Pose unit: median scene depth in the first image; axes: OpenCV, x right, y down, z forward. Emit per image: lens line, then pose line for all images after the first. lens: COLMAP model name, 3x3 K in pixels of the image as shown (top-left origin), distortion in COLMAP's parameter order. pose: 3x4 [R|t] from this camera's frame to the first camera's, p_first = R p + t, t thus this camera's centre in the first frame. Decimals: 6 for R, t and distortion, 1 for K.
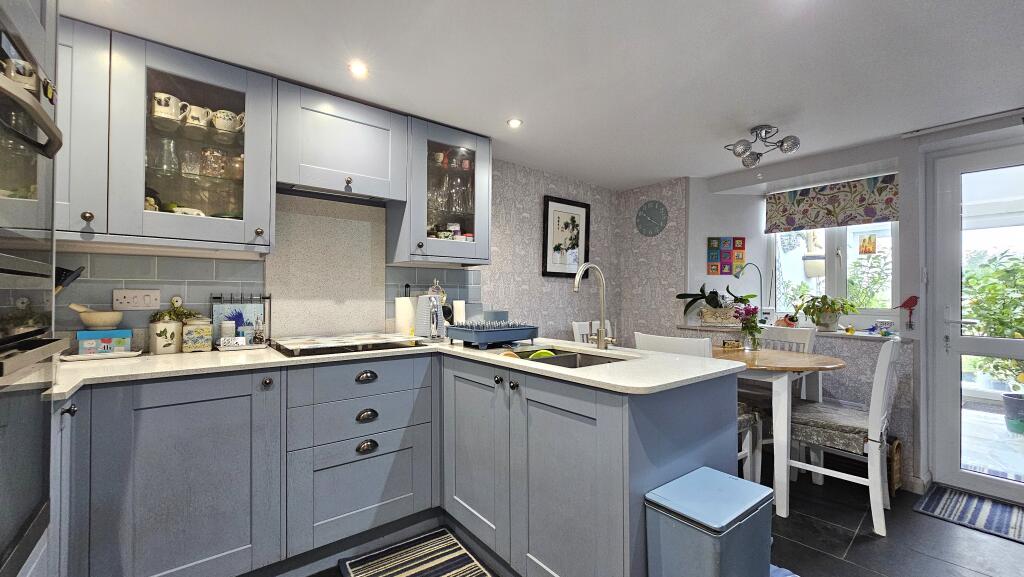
lens RADIAL K [[414.5, 0, 508.7], [0, 414.5, 291.3], [0, 0, 1]] dist [-0.008041, 0.000047]
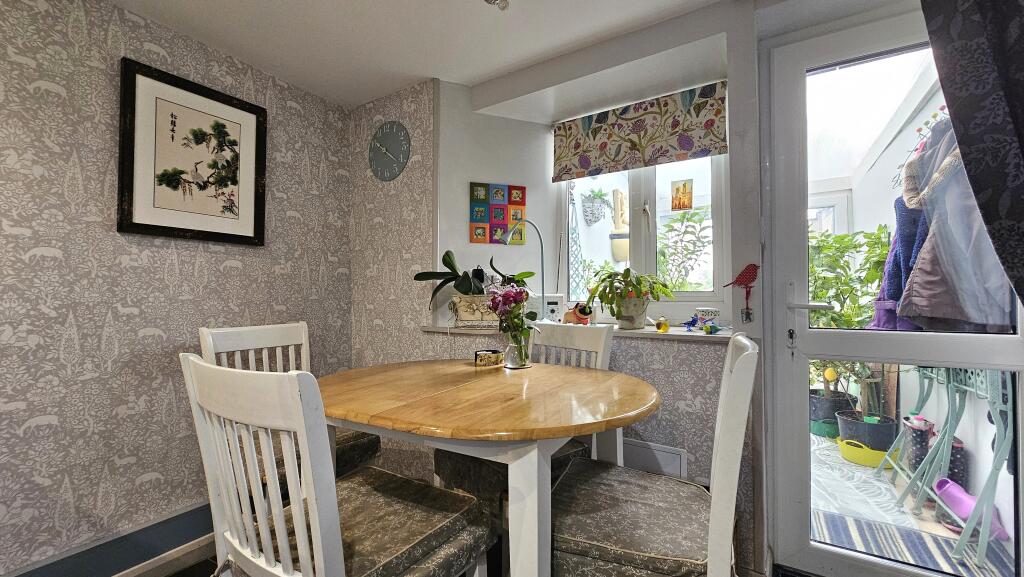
lens RADIAL K [[421.4, 0, 512.0], [0, 421.4, 288.5], [0, 0, 1]] dist [0.000955, 0.000071]
pose [[0.936079, -0.004669, 0.351759, 0.343741], [0.008350, 0.999925, -0.008948, 0.036727], [-0.351691, 0.011313, 0.936048, 0.423638]]
